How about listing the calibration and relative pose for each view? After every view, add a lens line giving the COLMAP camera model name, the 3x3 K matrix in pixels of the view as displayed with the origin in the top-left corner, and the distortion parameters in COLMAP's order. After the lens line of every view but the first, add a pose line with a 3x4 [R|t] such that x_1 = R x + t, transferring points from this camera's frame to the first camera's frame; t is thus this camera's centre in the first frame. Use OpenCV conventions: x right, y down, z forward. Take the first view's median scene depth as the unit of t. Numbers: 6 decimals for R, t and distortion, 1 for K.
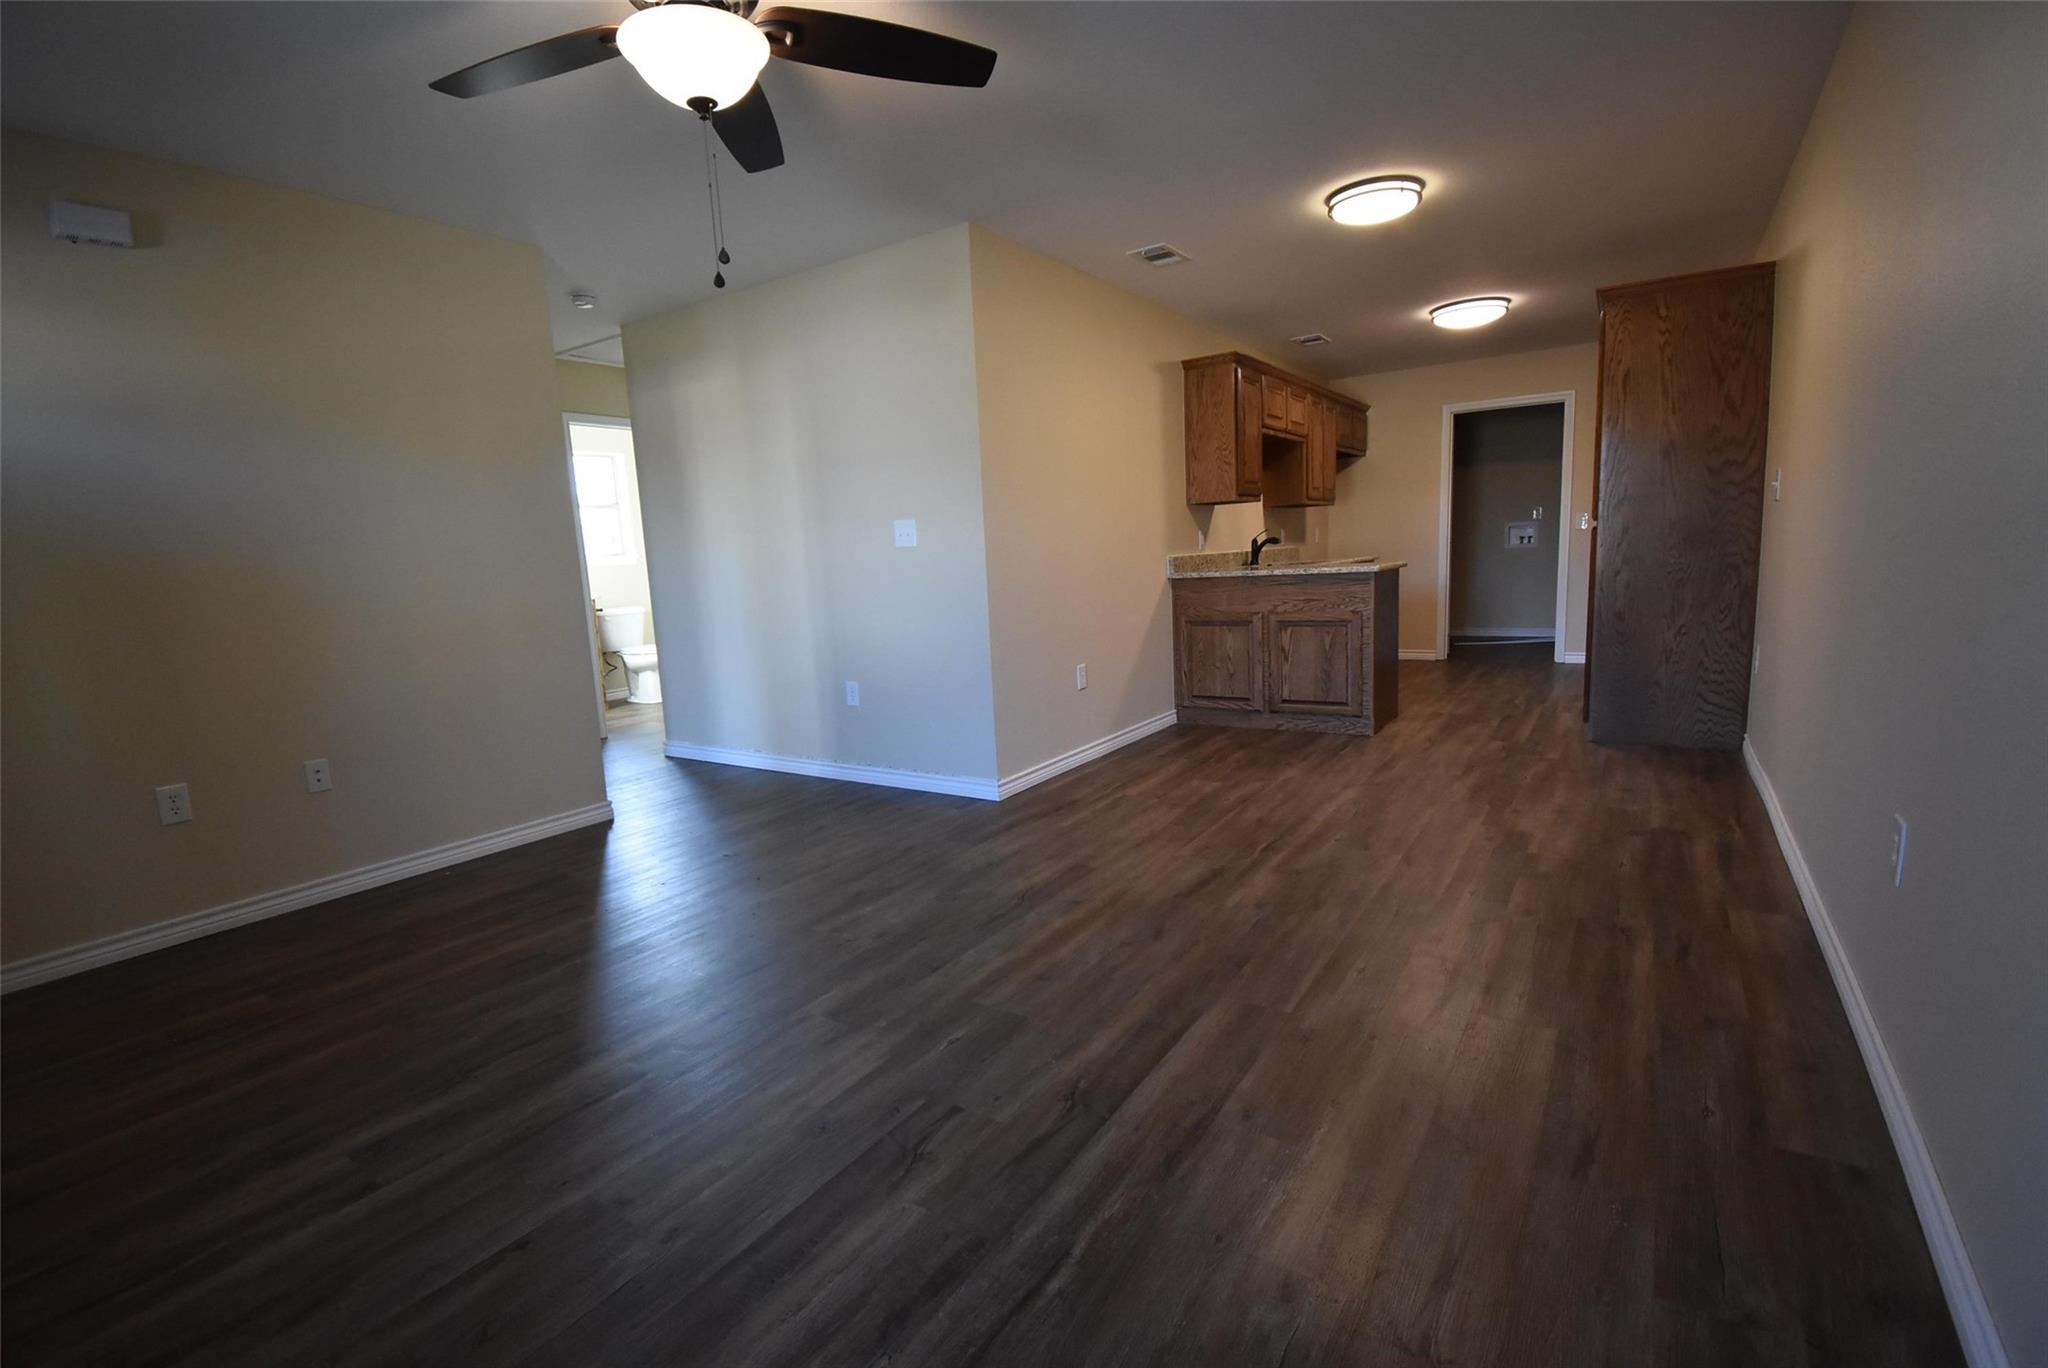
lens RADIAL K [[883.8, 0, 1024.0], [0, 883.8, 684.0], [0, 0, 1]] dist [0.000255, -0.000454]
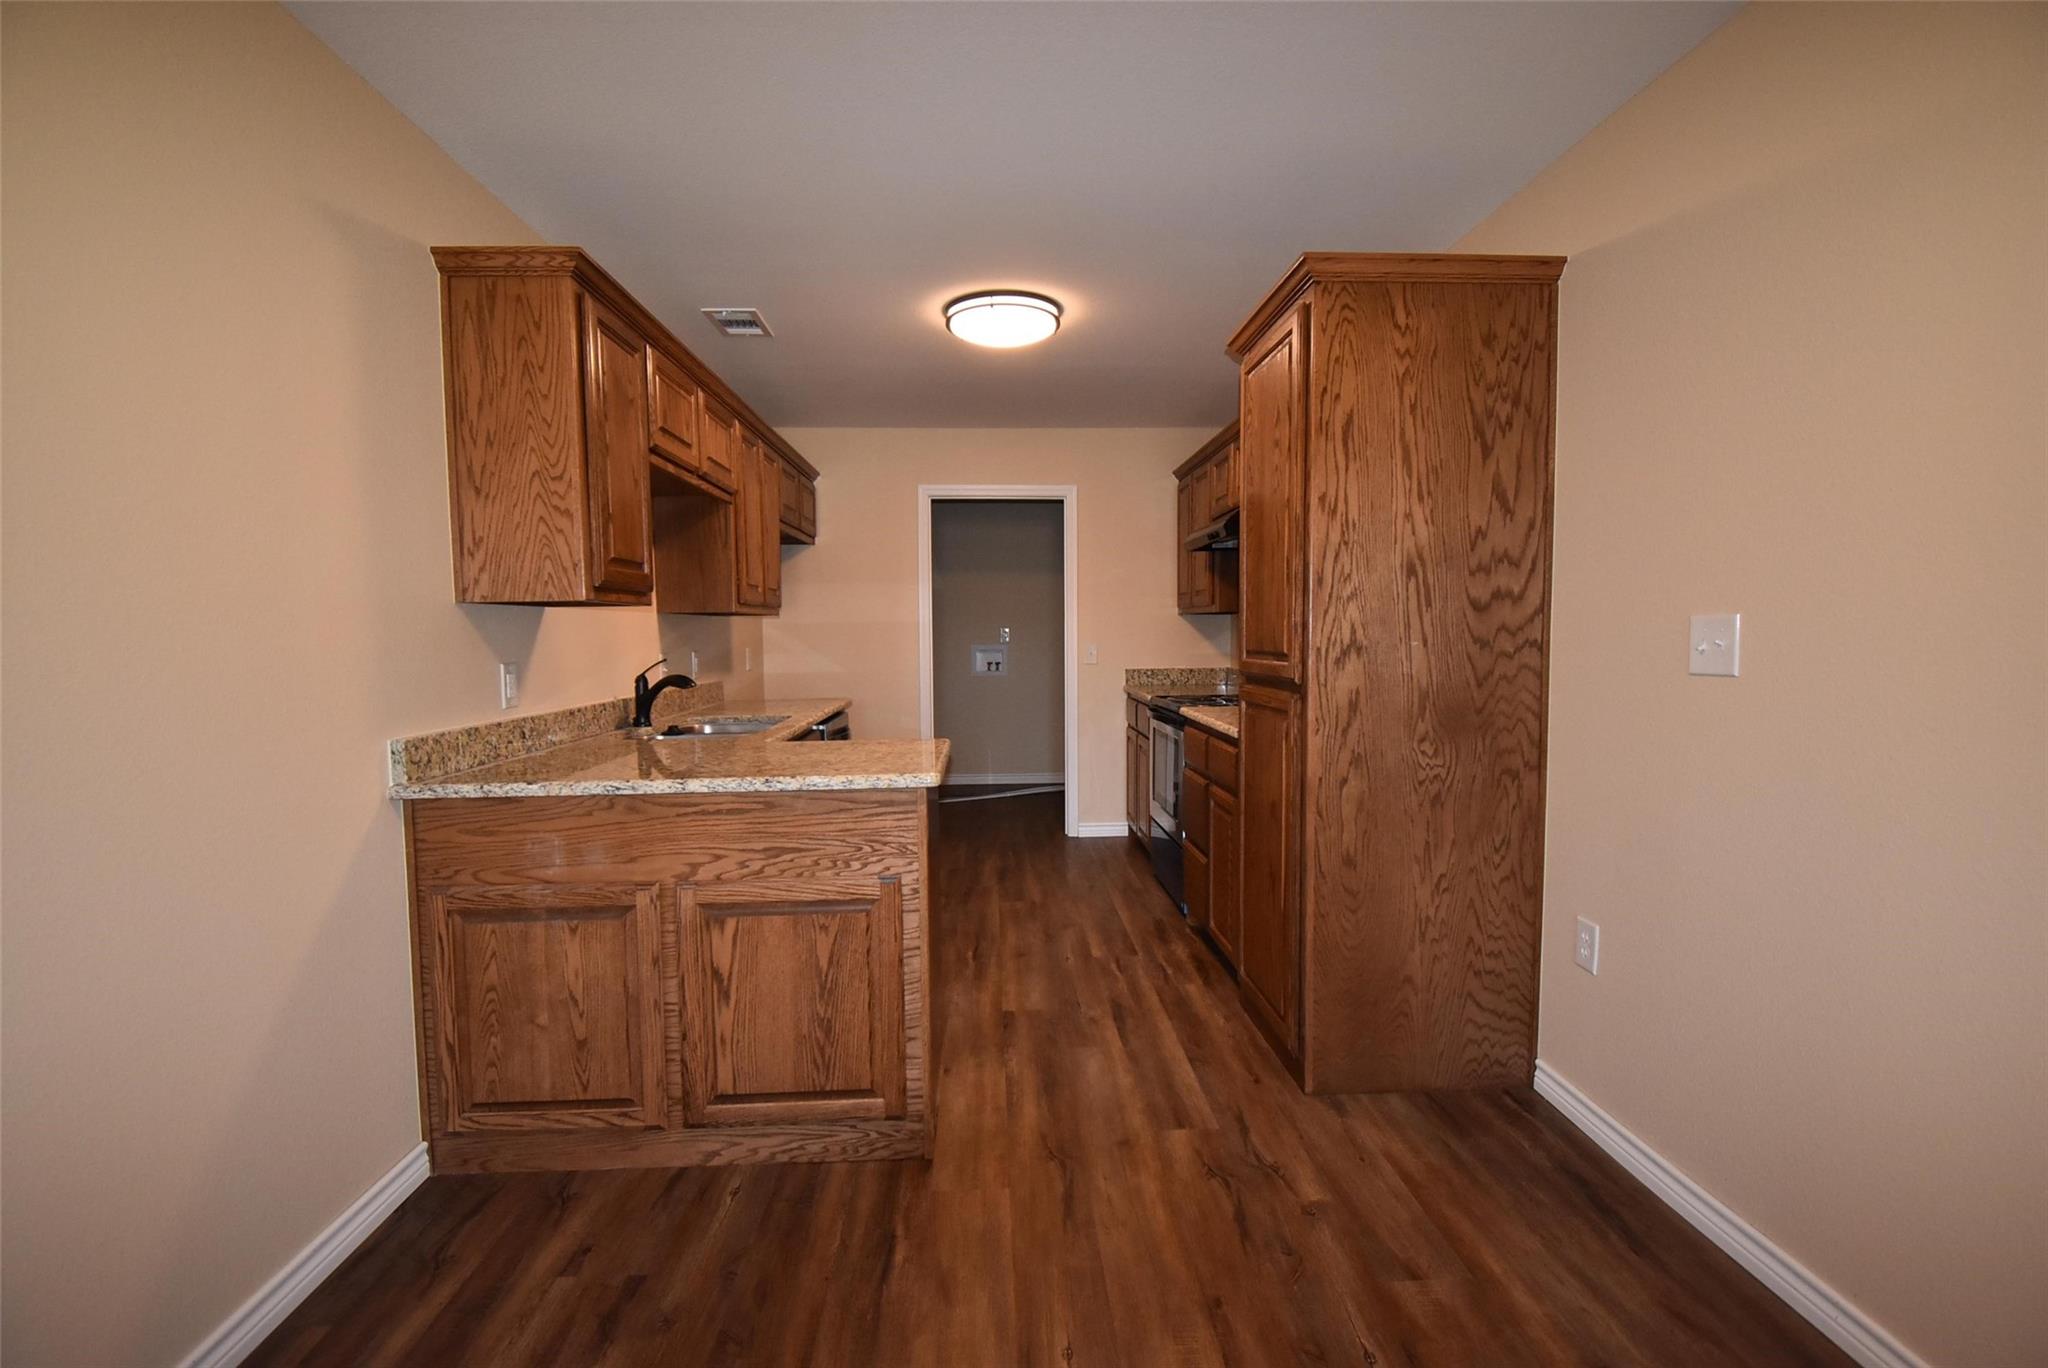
lens RADIAL K [[905.8, 0, 1024.0], [0, 905.8, 684.0], [0, 0, 1]] dist [0.017345, -0.000033]
pose [[0.799913, 0.005601, 0.600090, 0.151409], [0.060272, 0.994151, -0.089621, -0.121897], [-0.597082, 0.107858, 0.794896, 0.555717]]
